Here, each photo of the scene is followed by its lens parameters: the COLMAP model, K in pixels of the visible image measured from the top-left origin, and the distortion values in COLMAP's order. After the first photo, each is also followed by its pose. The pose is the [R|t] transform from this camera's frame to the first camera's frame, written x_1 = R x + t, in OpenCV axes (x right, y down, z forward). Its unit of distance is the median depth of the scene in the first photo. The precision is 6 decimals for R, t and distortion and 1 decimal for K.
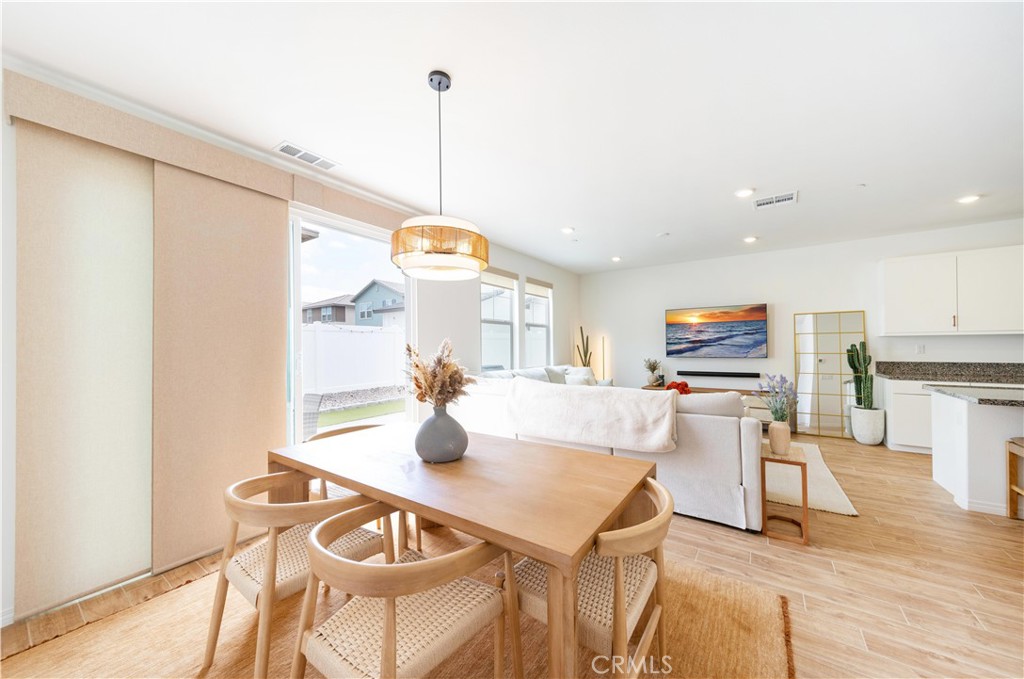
lens RADIAL K [[369.8, 0, 511.7], [0, 369.8, 332.4], [0, 0, 1]] dist [0.006412, -0.000526]
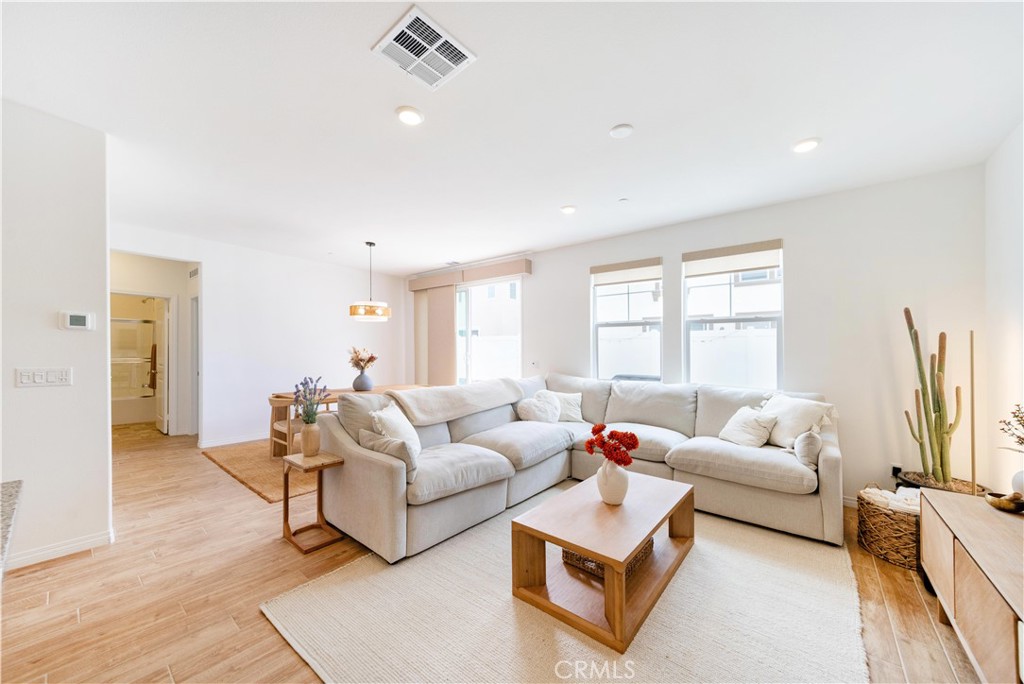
lens RADIAL K [[369.8, 0, 522.1], [0, 369.8, 355.4], [0, 0, 1]] dist [0.006412, -0.000526]
pose [[-0.074782, 0.012570, -0.997121, 0.895162], [0.029122, 0.999522, 0.010416, 0.028588], [0.996775, -0.028259, -0.075112, 0.882583]]
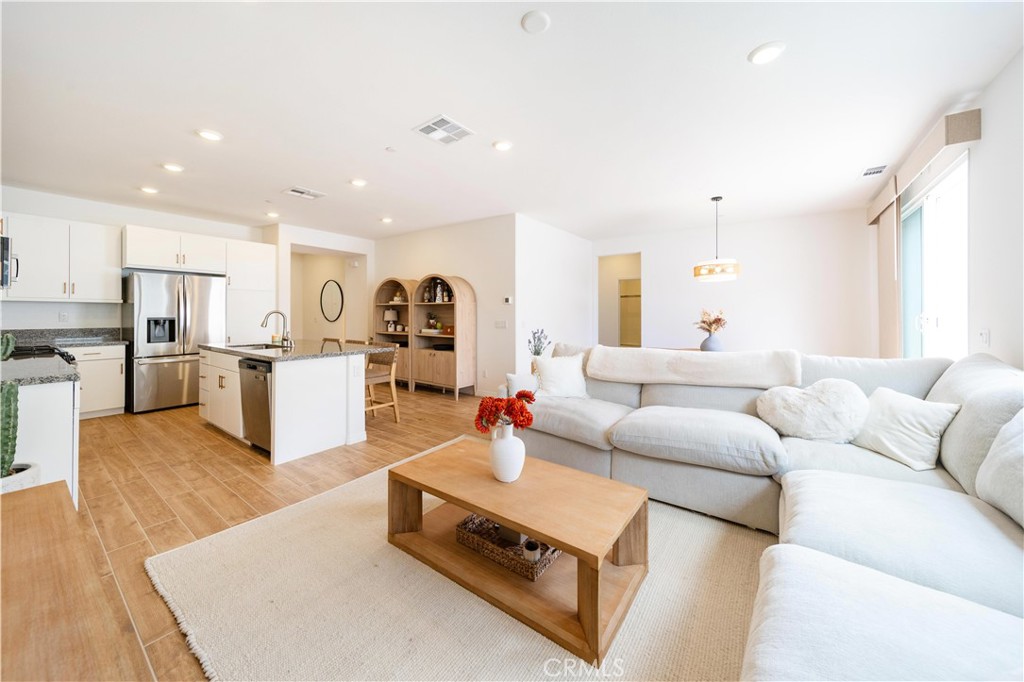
lens RADIAL K [[369.8, 0, 517.0], [0, 369.8, 326.5], [0, 0, 1]] dist [0.006412, -0.000526]
pose [[-0.999618, 0.001683, 0.027577, 0.389400], [0.001507, 0.999978, -0.006411, 0.057092], [-0.027587, -0.006367, -0.999599, 1.380521]]
